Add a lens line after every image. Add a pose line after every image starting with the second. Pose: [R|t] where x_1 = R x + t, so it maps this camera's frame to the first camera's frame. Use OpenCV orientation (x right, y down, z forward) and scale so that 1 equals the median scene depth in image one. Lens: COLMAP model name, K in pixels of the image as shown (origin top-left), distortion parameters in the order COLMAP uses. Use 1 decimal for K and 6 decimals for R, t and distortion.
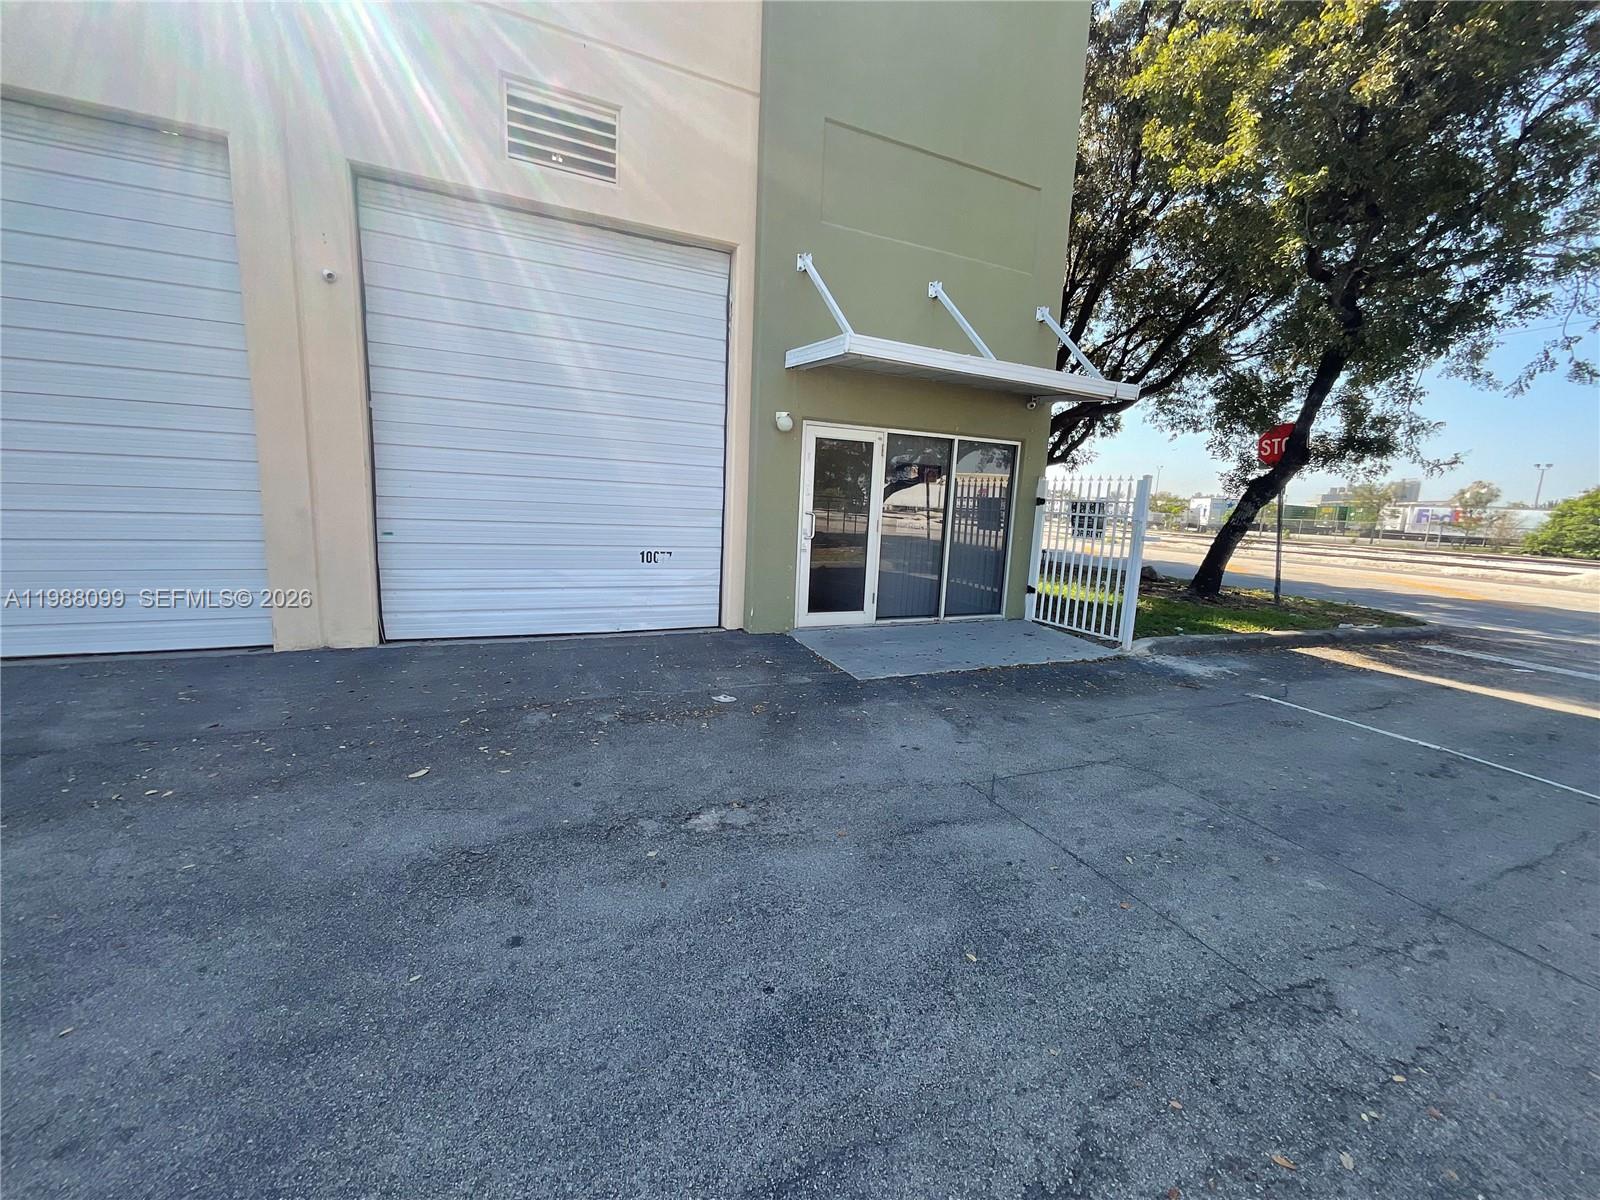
lens RADIAL K [[645.8, 0, 801.5], [0, 645.8, 601.7], [0, 0, 1]] dist [-0.000204, 0.000119]
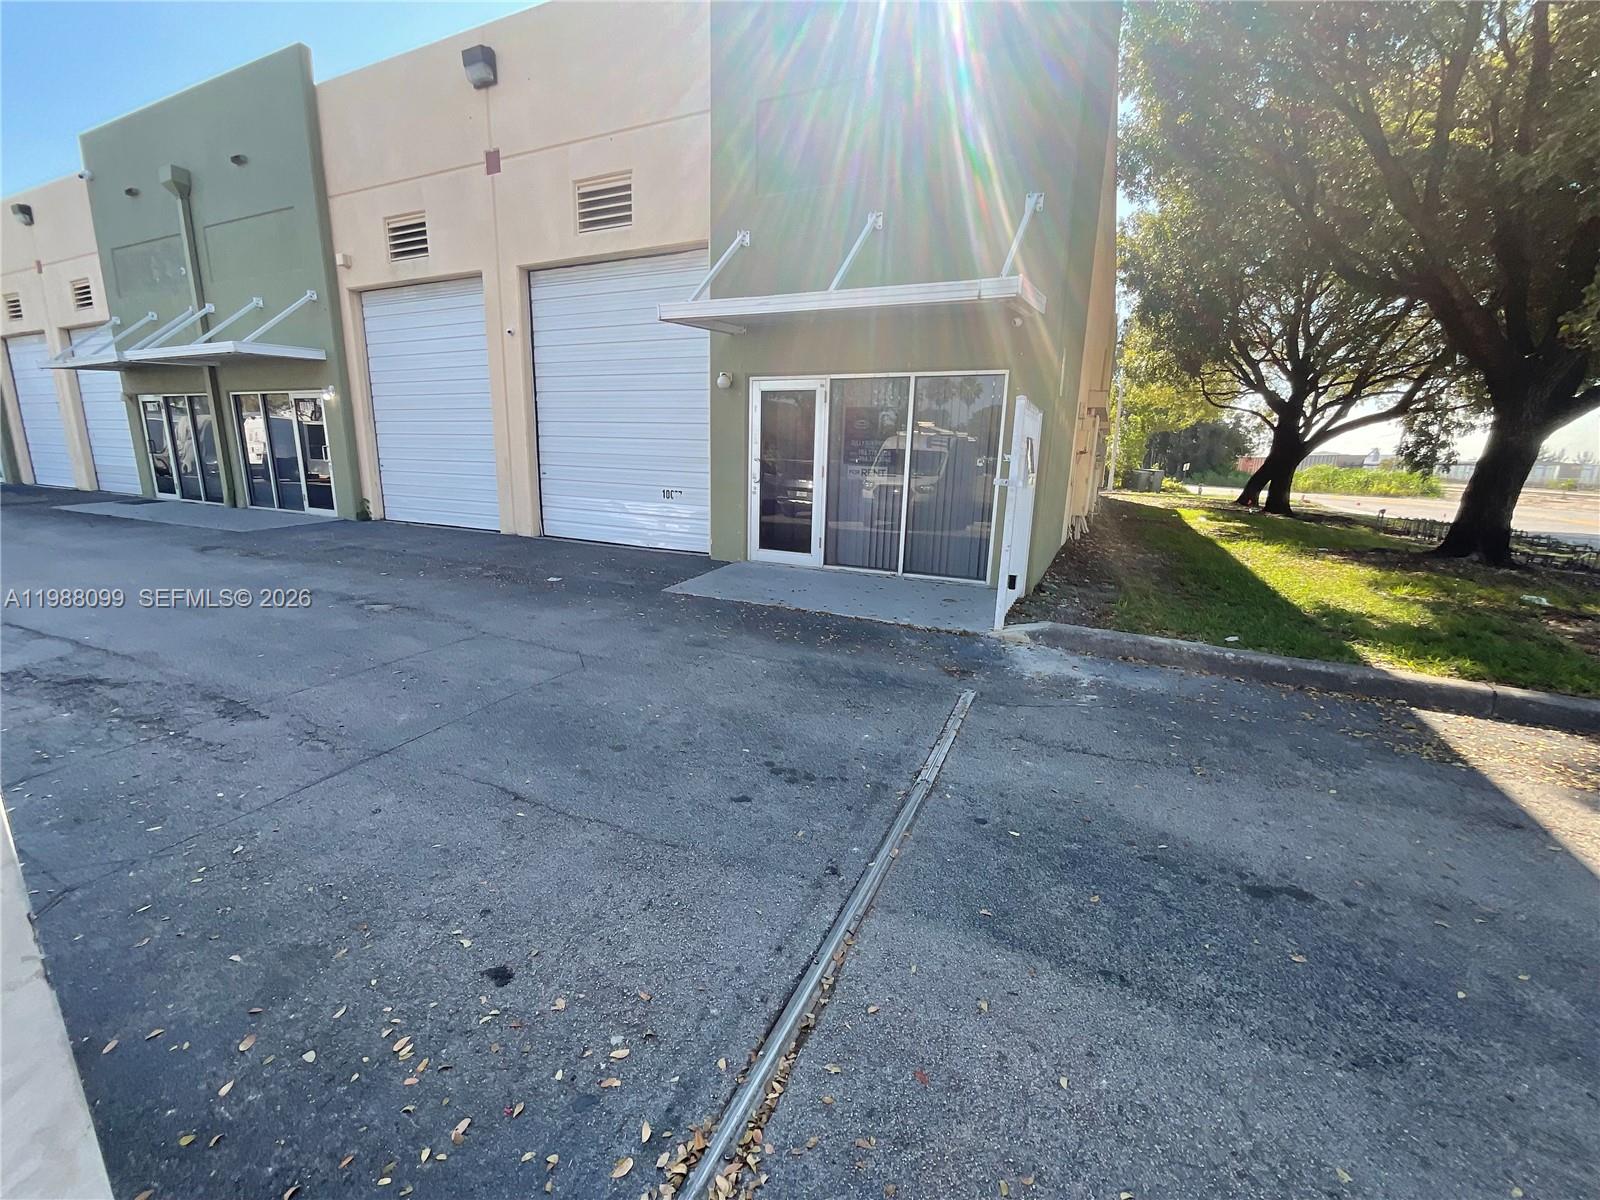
lens RADIAL K [[645.8, 0, 800.8], [0, 645.8, 602.3], [0, 0, 1]] dist [-0.000204, 0.000119]
pose [[0.636567, 0.141793, -0.758075, 1.148052], [-0.122458, 0.989066, 0.082168, 0.010172], [0.761437, 0.040527, 0.646971, 0.400427]]
